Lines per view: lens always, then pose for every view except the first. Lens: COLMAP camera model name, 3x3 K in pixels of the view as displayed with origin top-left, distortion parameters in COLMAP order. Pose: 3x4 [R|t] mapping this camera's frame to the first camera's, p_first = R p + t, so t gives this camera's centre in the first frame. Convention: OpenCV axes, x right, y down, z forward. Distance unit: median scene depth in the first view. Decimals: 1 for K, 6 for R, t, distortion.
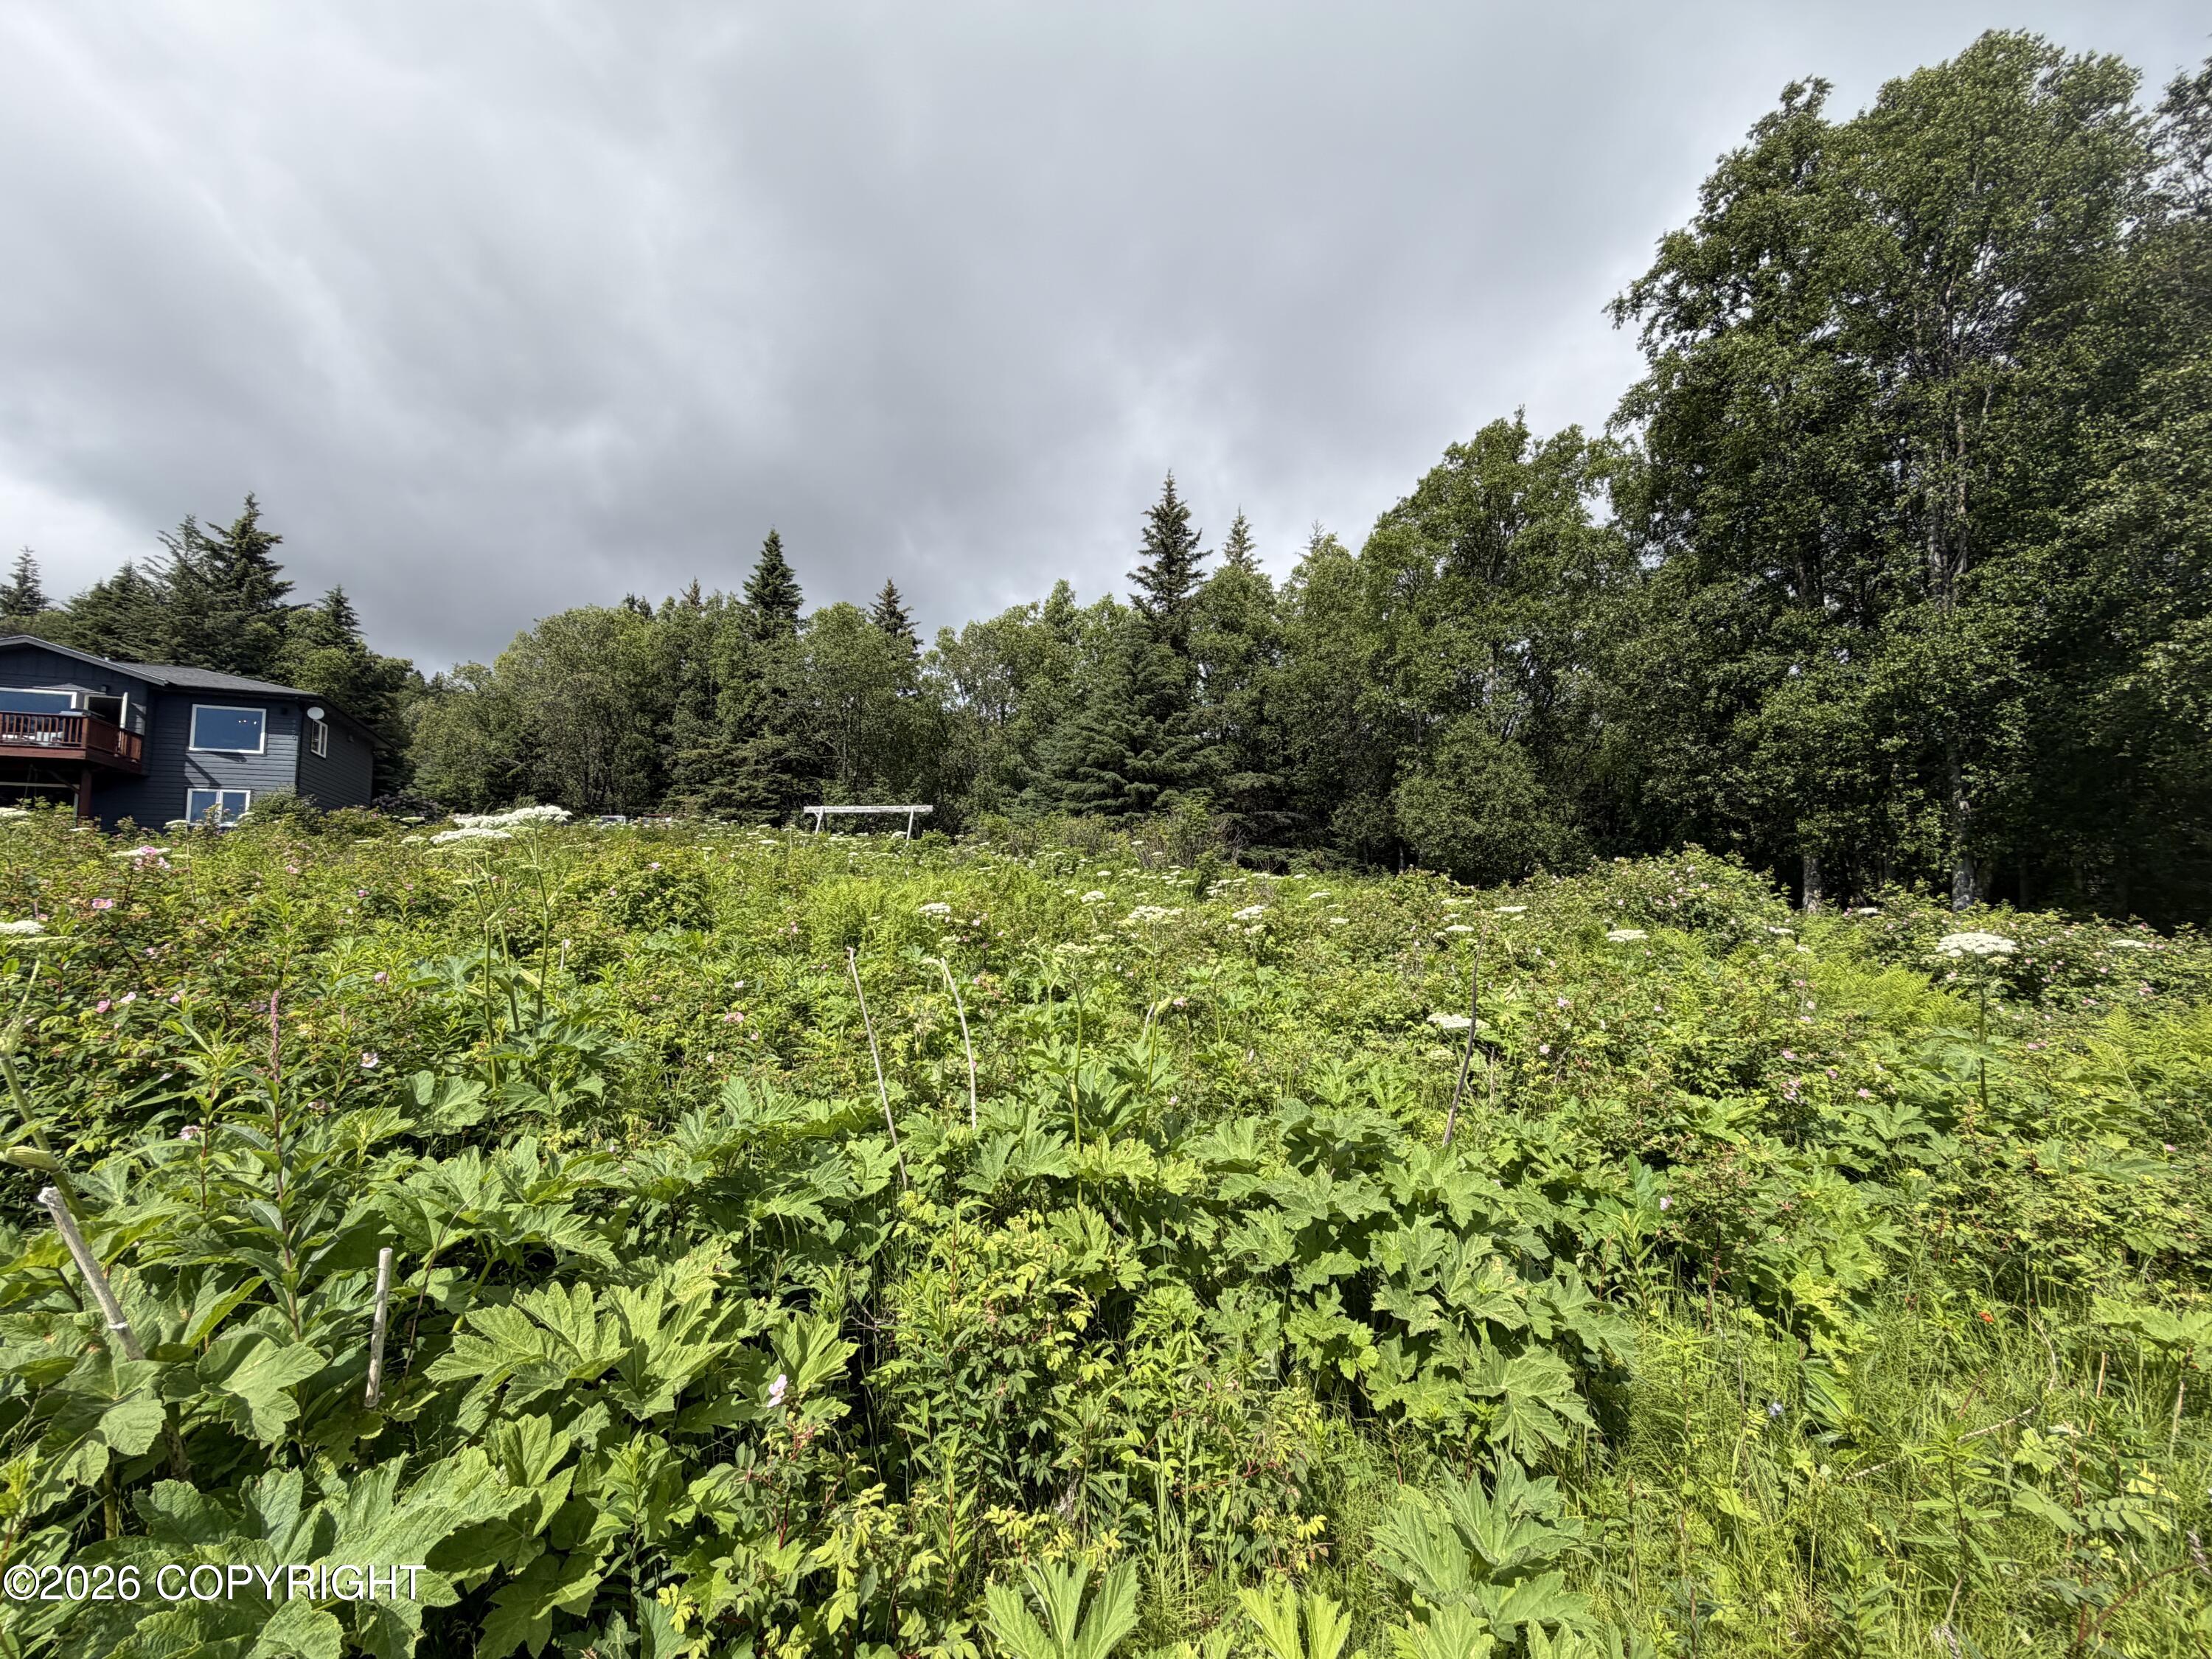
lens RADIAL K [[882.4, 0, 1099.0], [0, 882.4, 833.3], [0, 0, 1]] dist [0.004113, -0.000186]
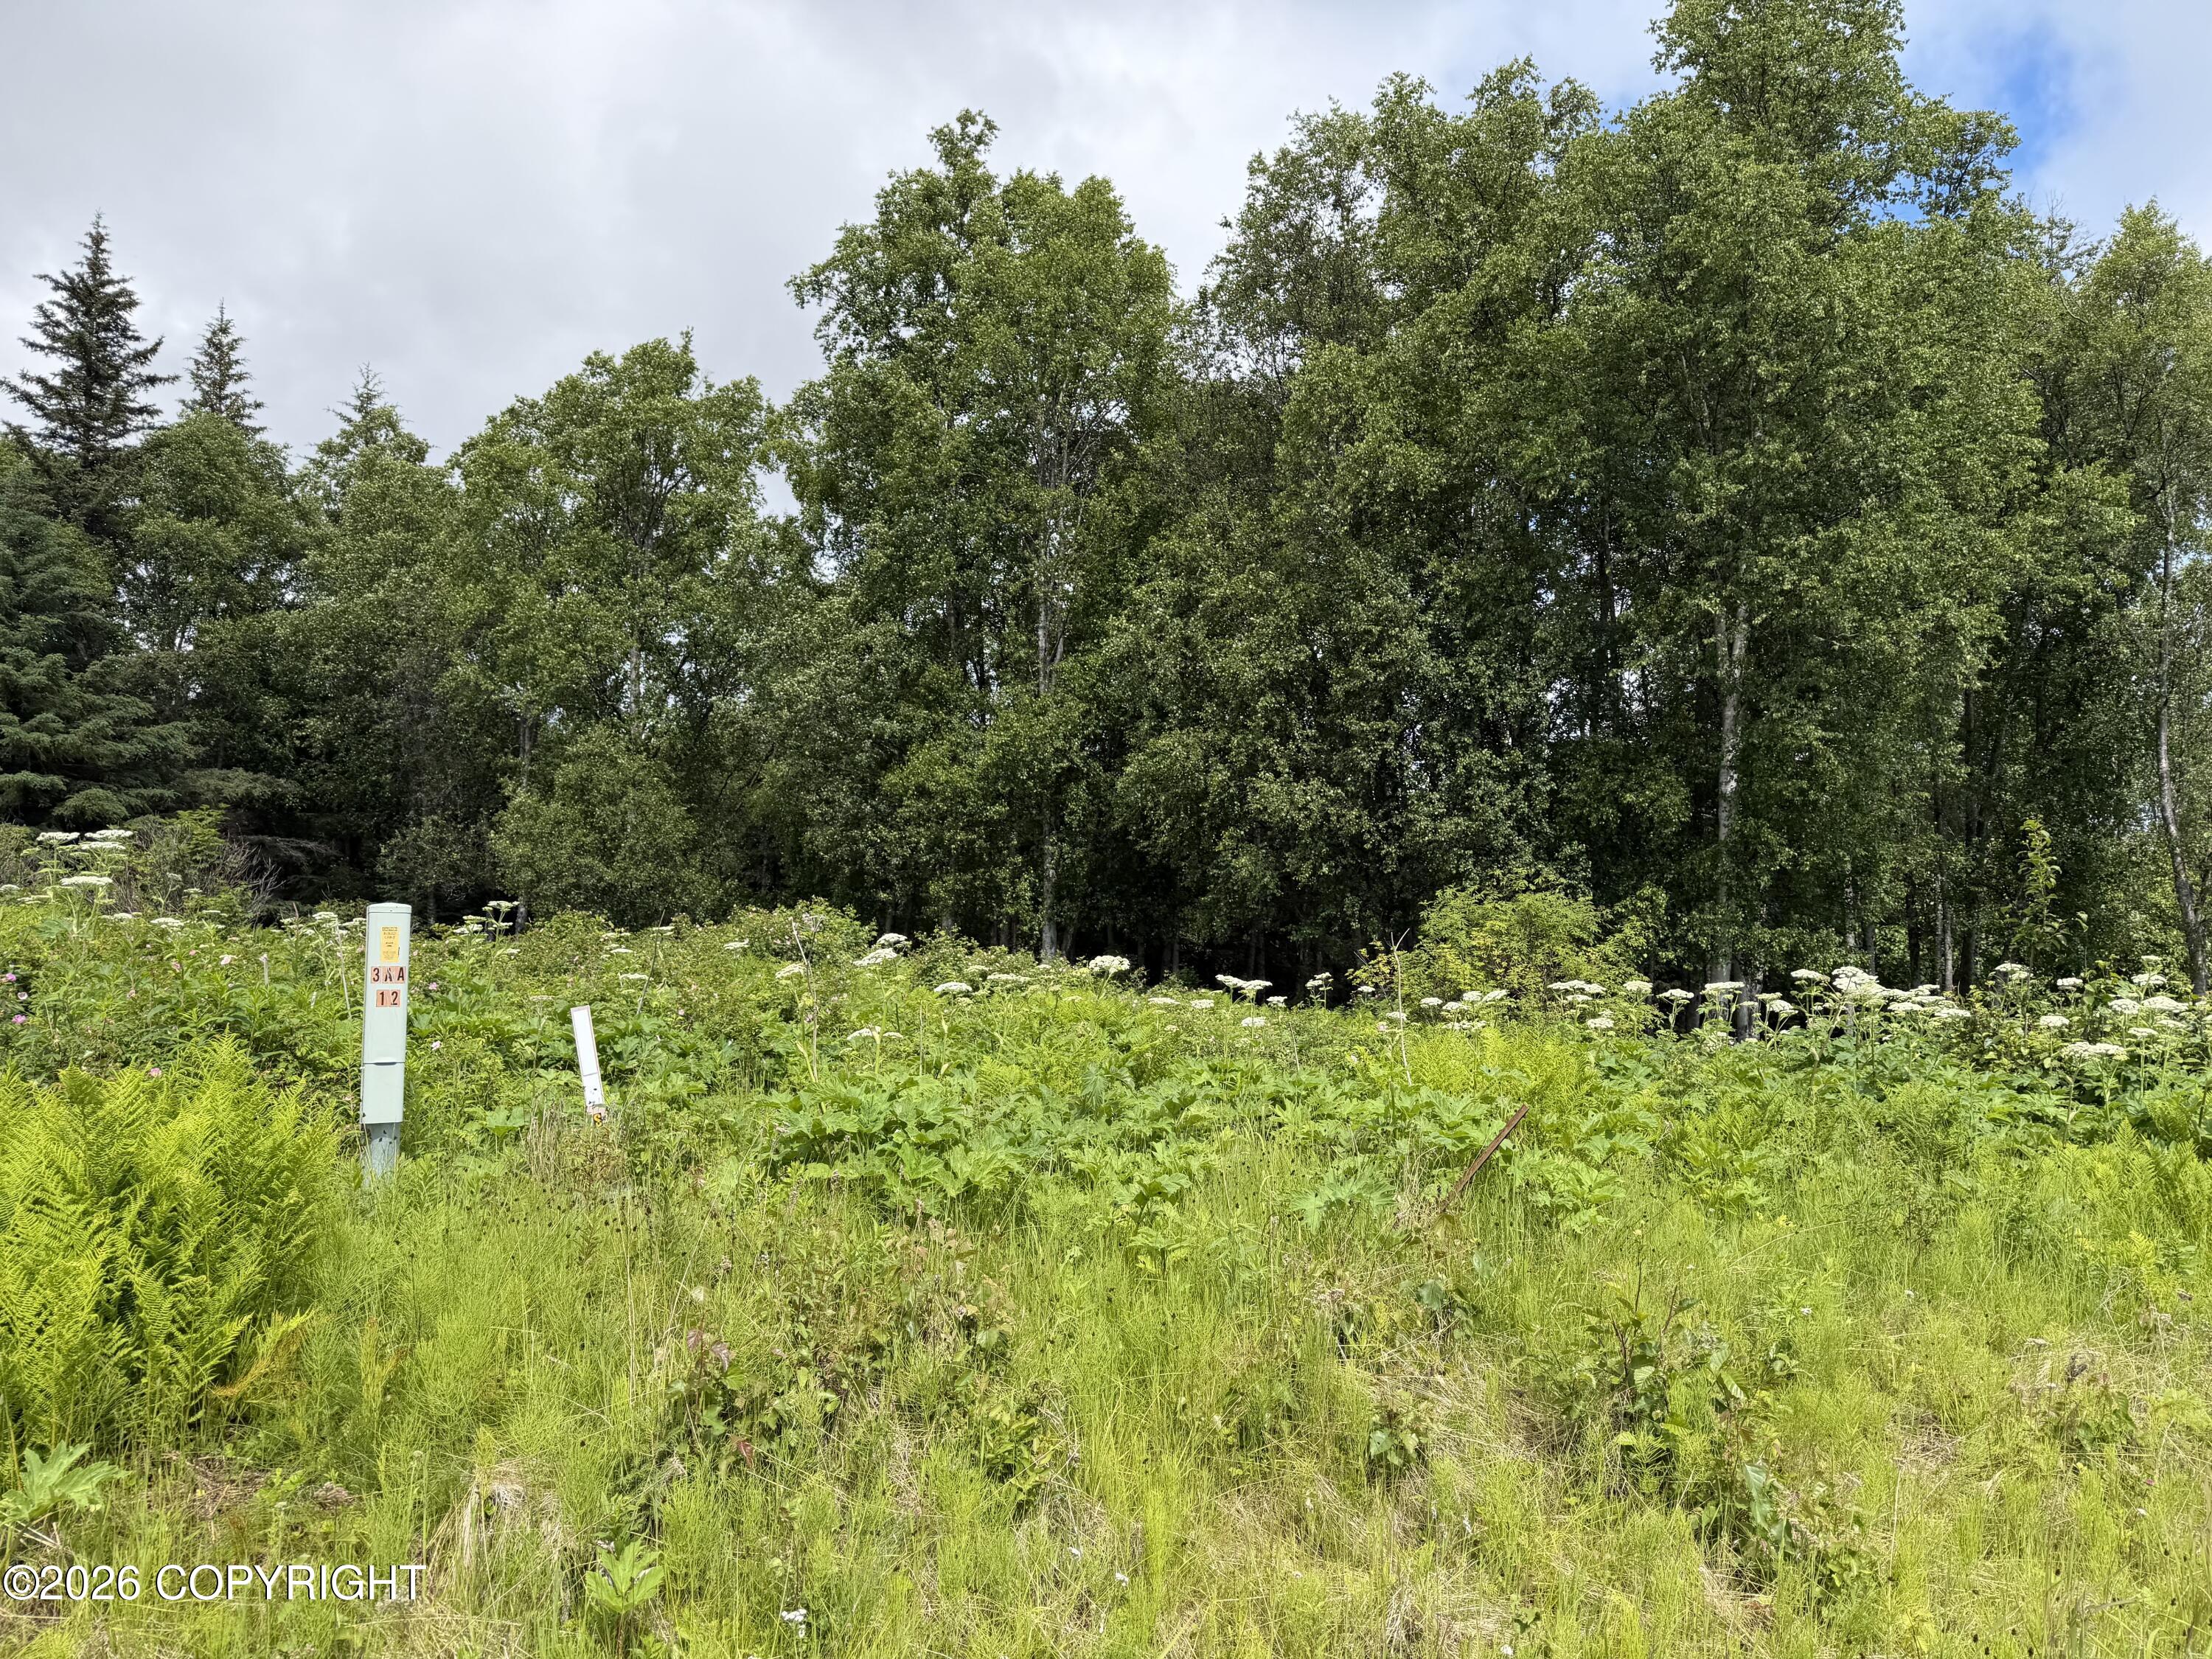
lens RADIAL K [[1538.6, 0, 1100.3], [0, 1538.6, 849.3], [0, 0, 1]] dist [0.070981, -0.072825]
pose [[0.746770, 0.056227, 0.662701, -0.169938], [-0.039896, 0.998413, -0.039753, 0.008083], [-0.663885, 0.003247, 0.747828, -0.334160]]
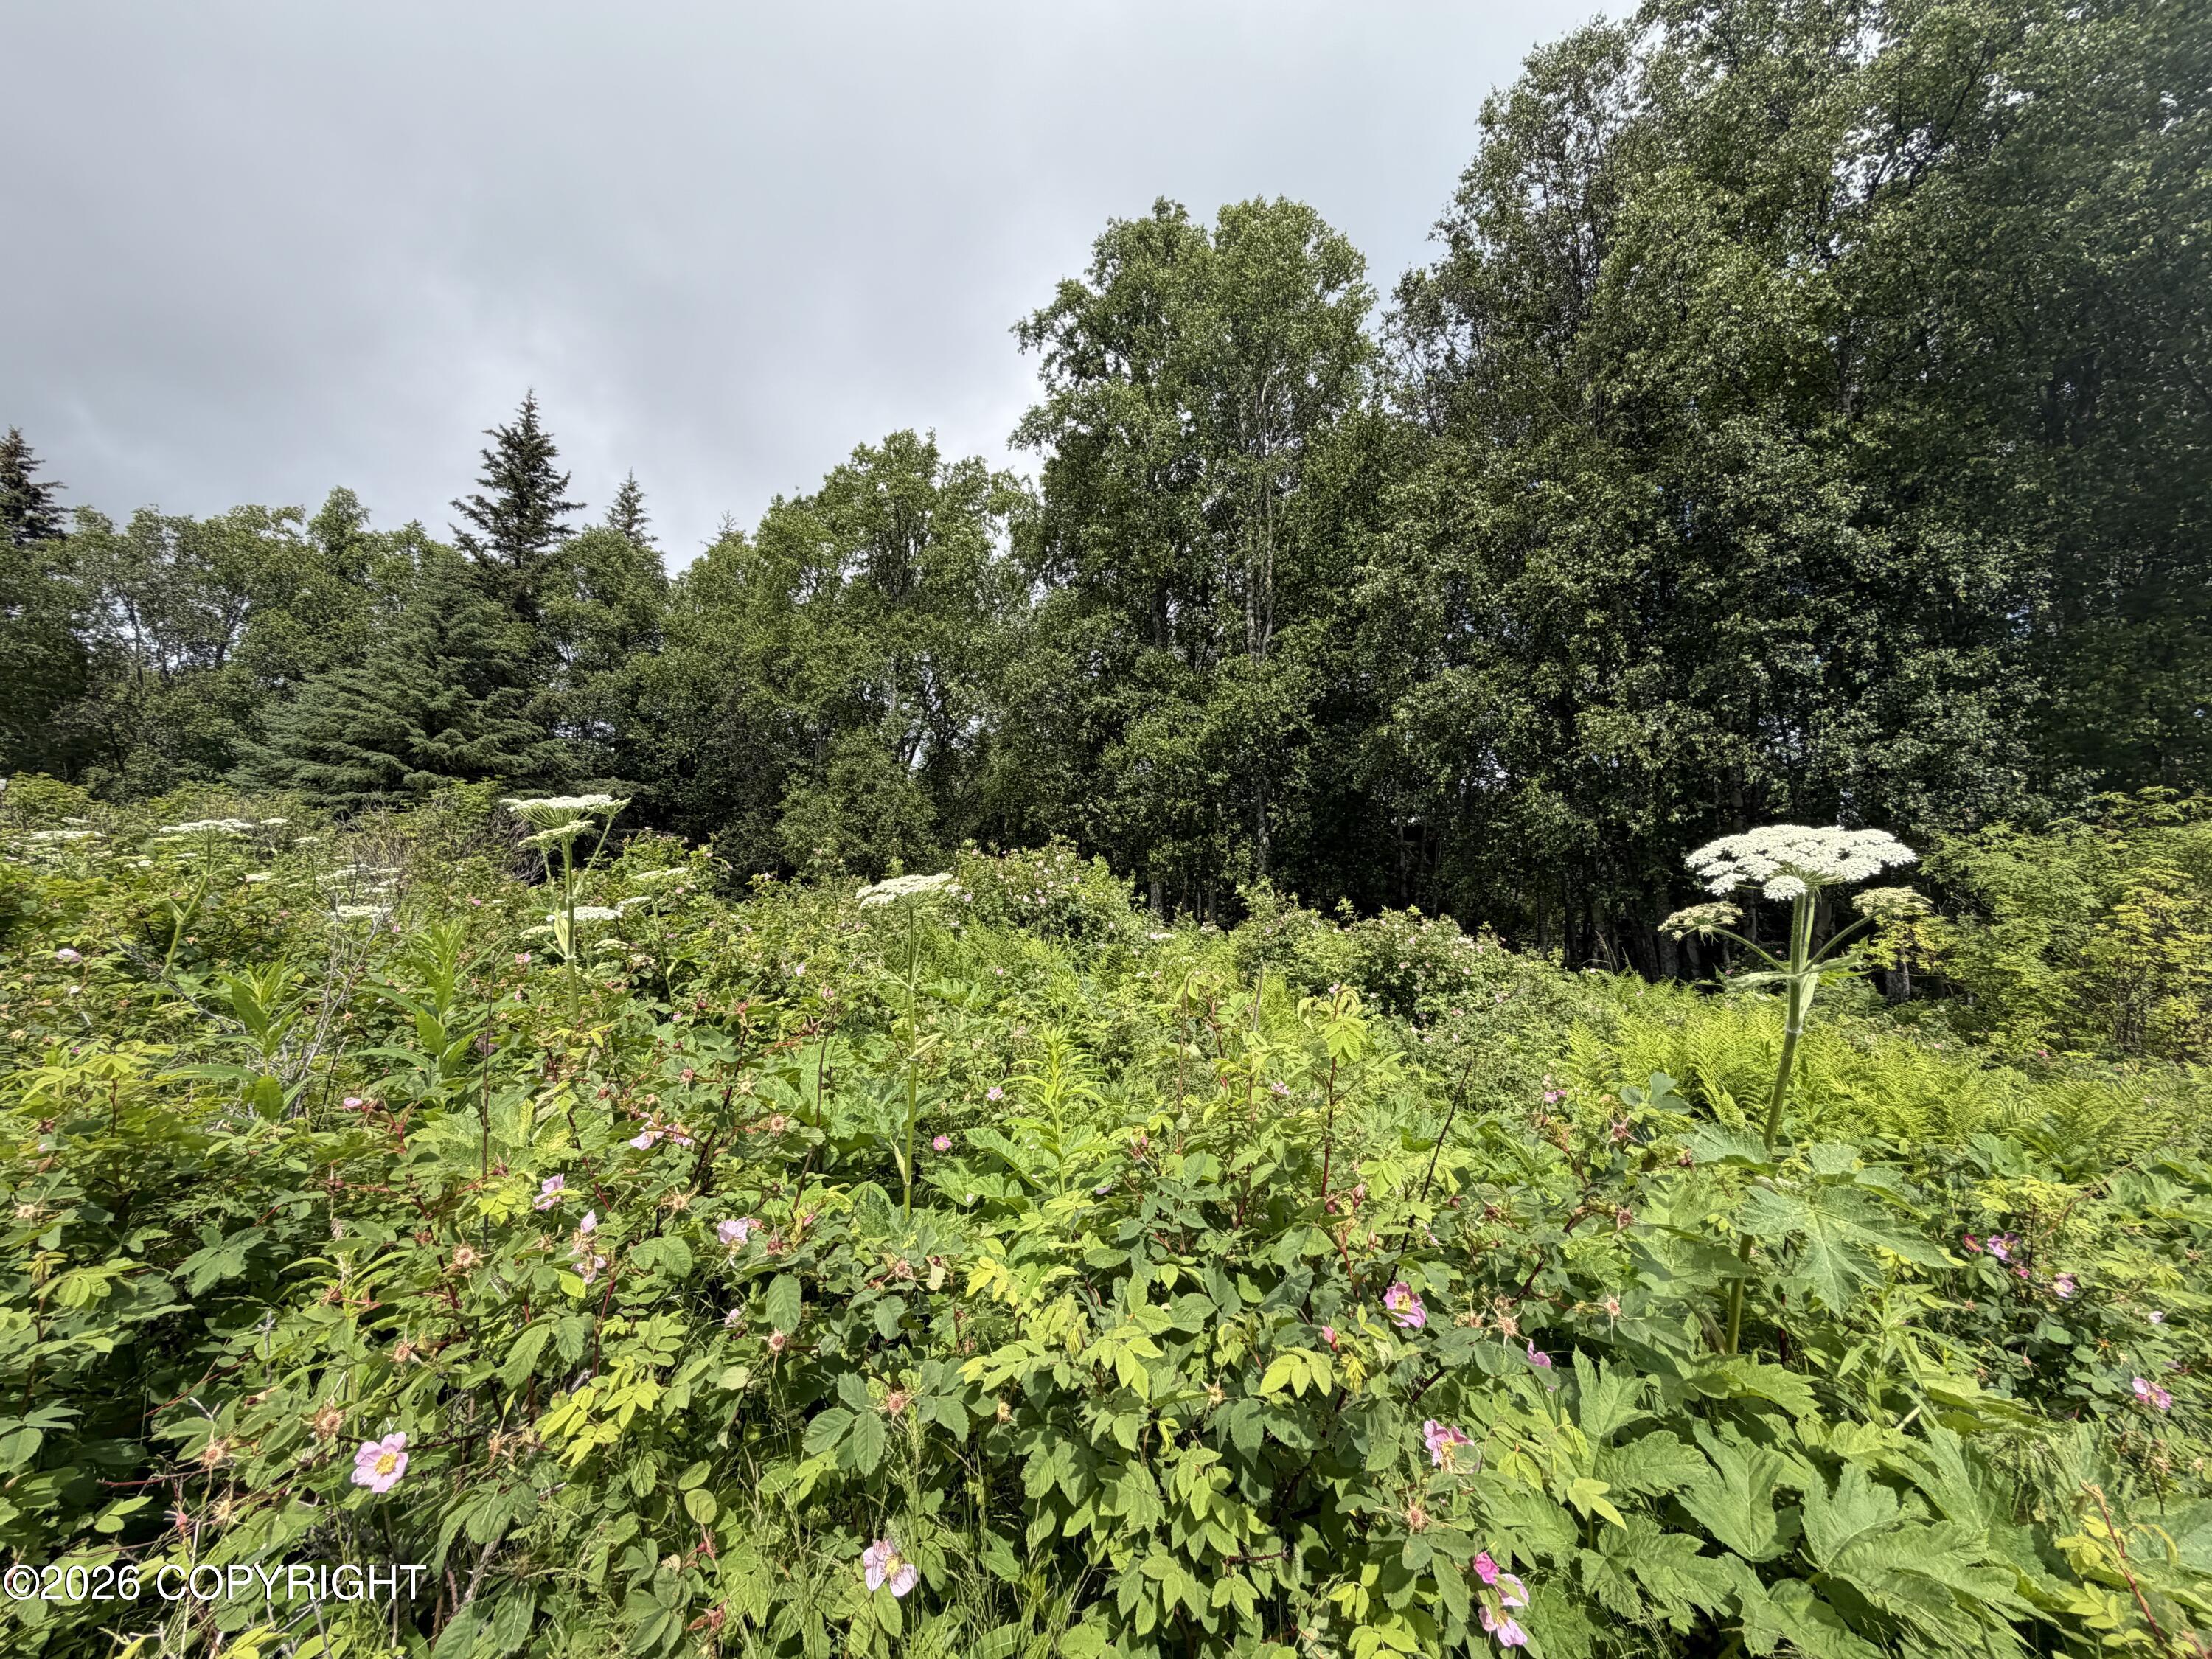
lens RADIAL K [[882.4, 0, 1095.0], [0, 882.4, 831.3], [0, 0, 1]] dist [0.004113, -0.000186]
pose [[0.808712, 0.066272, 0.584460, 0.107807], [-0.036401, 0.997367, -0.062724, 0.026157], [-0.587078, 0.029450, 0.808995, 0.162833]]
